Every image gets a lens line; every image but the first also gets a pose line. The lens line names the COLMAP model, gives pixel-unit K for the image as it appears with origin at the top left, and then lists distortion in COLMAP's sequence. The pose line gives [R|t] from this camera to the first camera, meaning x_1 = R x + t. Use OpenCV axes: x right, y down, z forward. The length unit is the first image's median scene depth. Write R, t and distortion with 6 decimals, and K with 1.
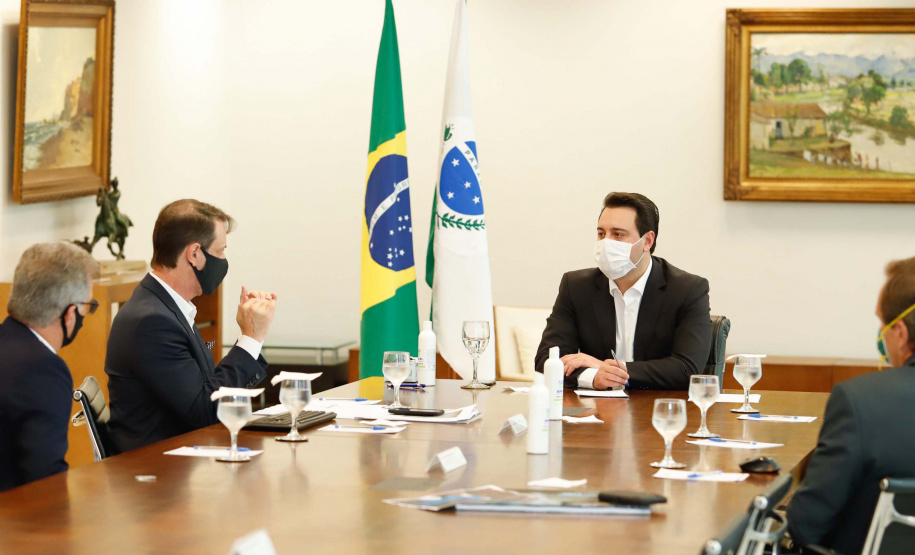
lens RADIAL K [[3179.4, 0, 430.0], [0, 3179.4, 278.4], [0, 0, 1]] dist [0.054099, -0.323267]
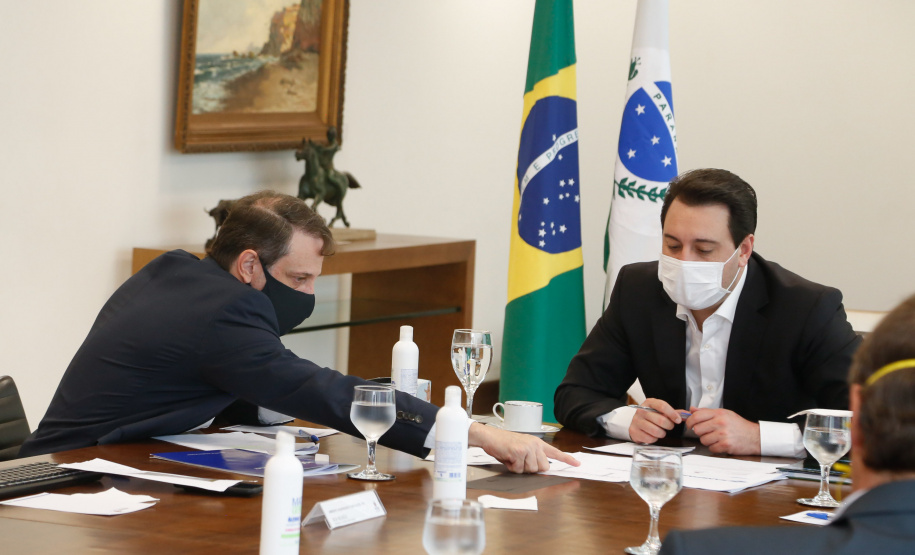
lens RADIAL K [[3006.0, 0, 336.3], [0, 3006.0, 220.6], [0, 0, 1]] dist [0.517799, -0.045319]
pose [[0.970519, 0.040128, -0.237660, 0.090974], [-0.042875, 0.999060, -0.006398, -0.002778], [0.237180, 0.016400, 0.971327, 0.257243]]
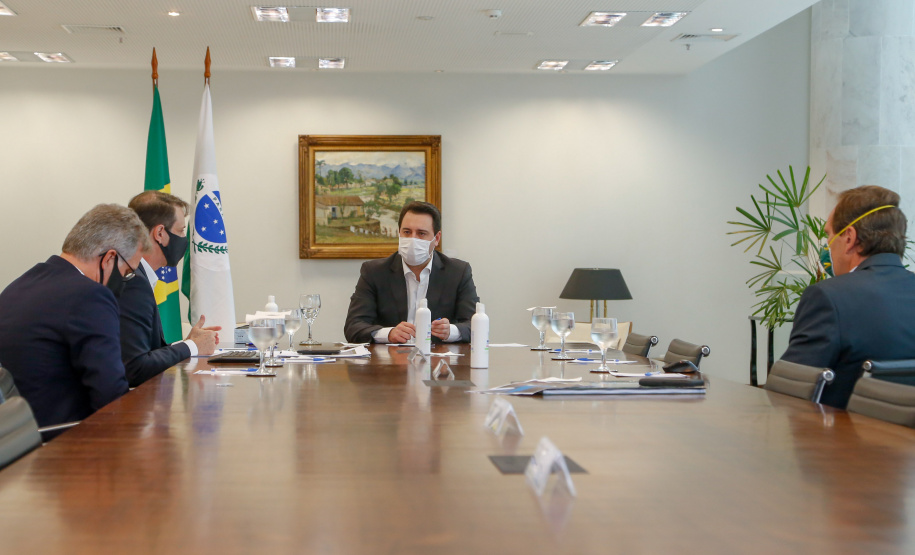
lens RADIAL K [[1759.0, 0, 443.0], [0, 1759.0, 280.8], [0, 0, 1]] dist [0.215709, 0.120579]
pose [[0.962022, -0.015894, 0.272507, -0.089473], [0.027354, 0.998892, -0.038305, 0.025263], [-0.271597, 0.044305, 0.961391, 0.184873]]
